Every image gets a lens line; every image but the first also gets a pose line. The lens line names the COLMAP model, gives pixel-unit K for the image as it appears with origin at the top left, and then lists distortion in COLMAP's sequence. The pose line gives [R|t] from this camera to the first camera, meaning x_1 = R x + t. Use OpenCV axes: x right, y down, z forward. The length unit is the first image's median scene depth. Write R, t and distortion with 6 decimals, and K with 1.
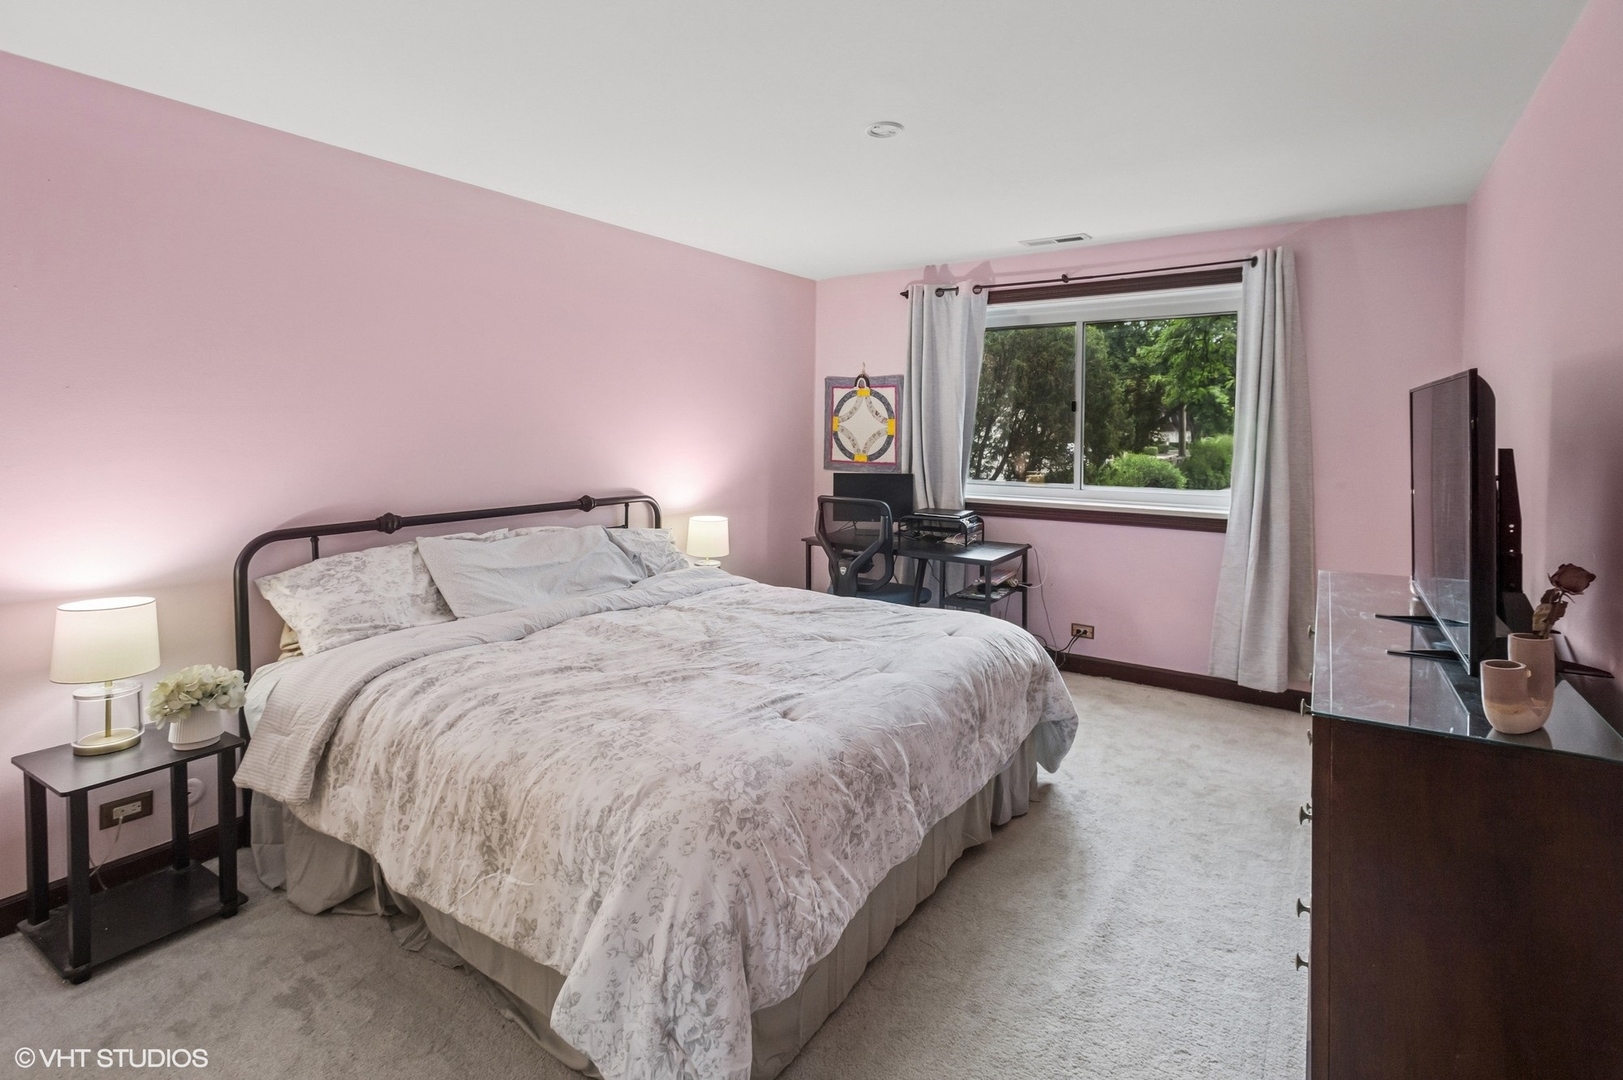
lens RADIAL K [[765.2, 0, 808.3], [0, 765.2, 521.8], [0, 0, 1]] dist [0.002345, 0.000183]
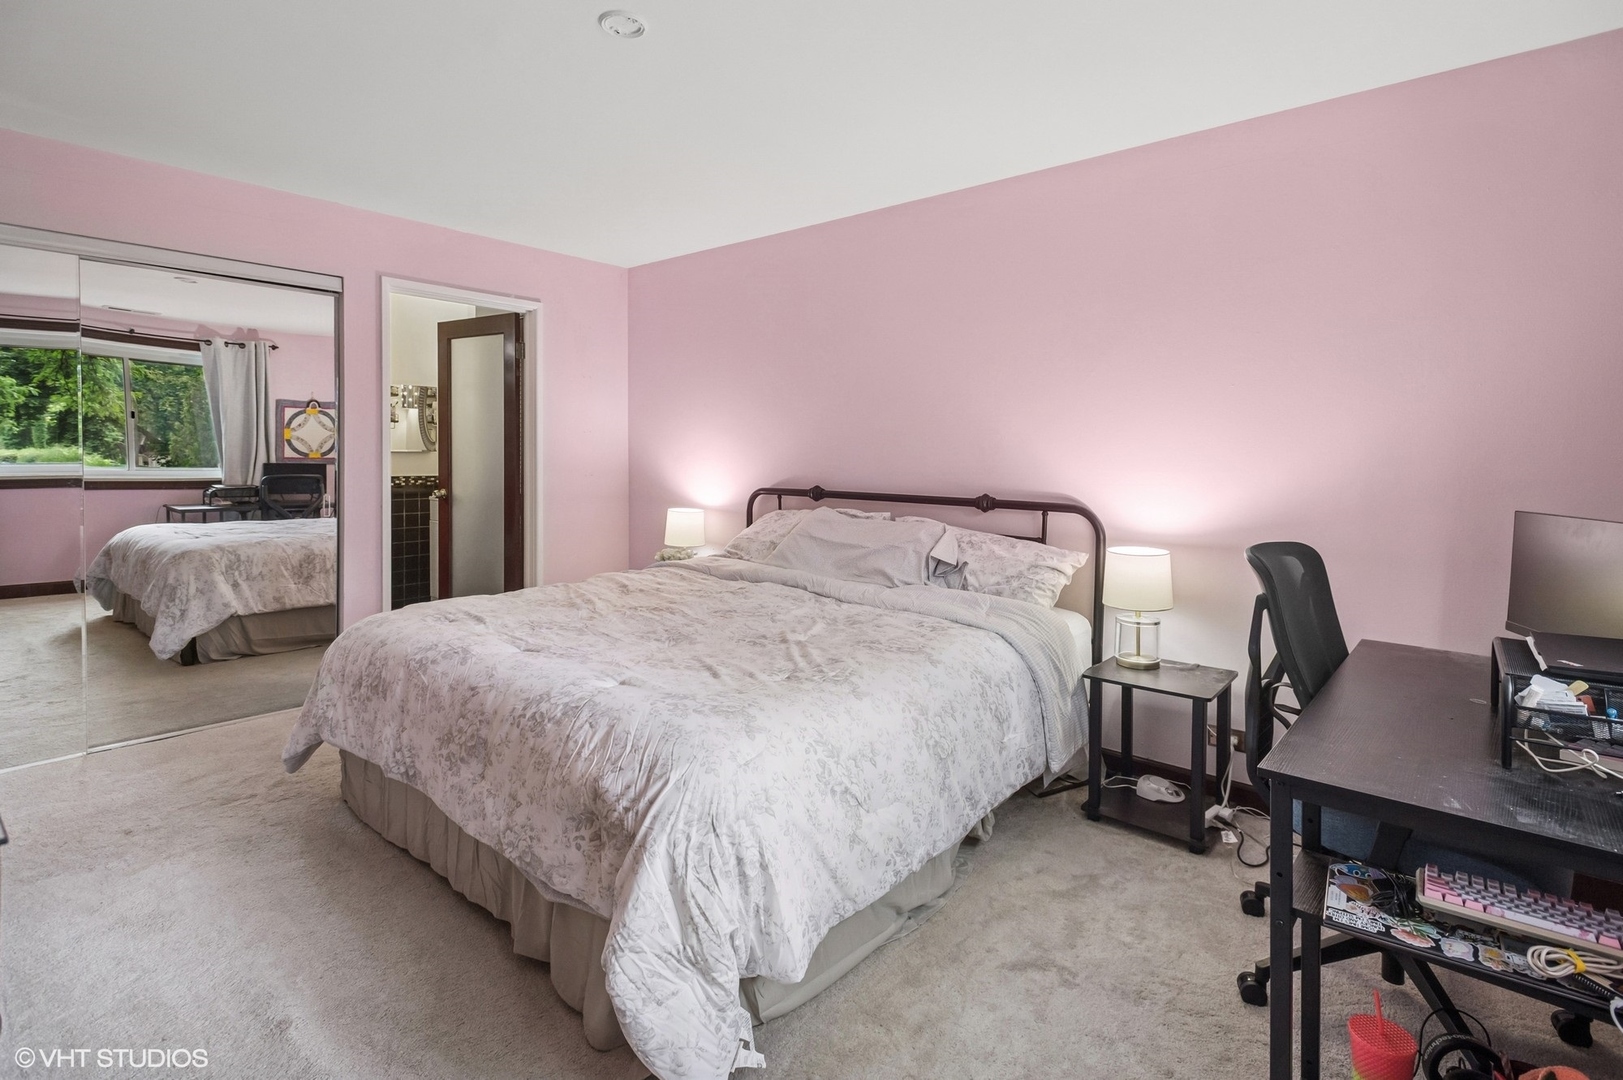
lens RADIAL K [[765.2, 0, 808.3], [0, 765.2, 521.8], [0, 0, 1]] dist [0.002345, 0.000183]
pose [[-0.112567, 0.131157, -0.984950, 0.770408], [-0.099037, 0.984833, 0.142461, -0.137247], [0.988696, 0.113583, -0.097870, 1.111476]]
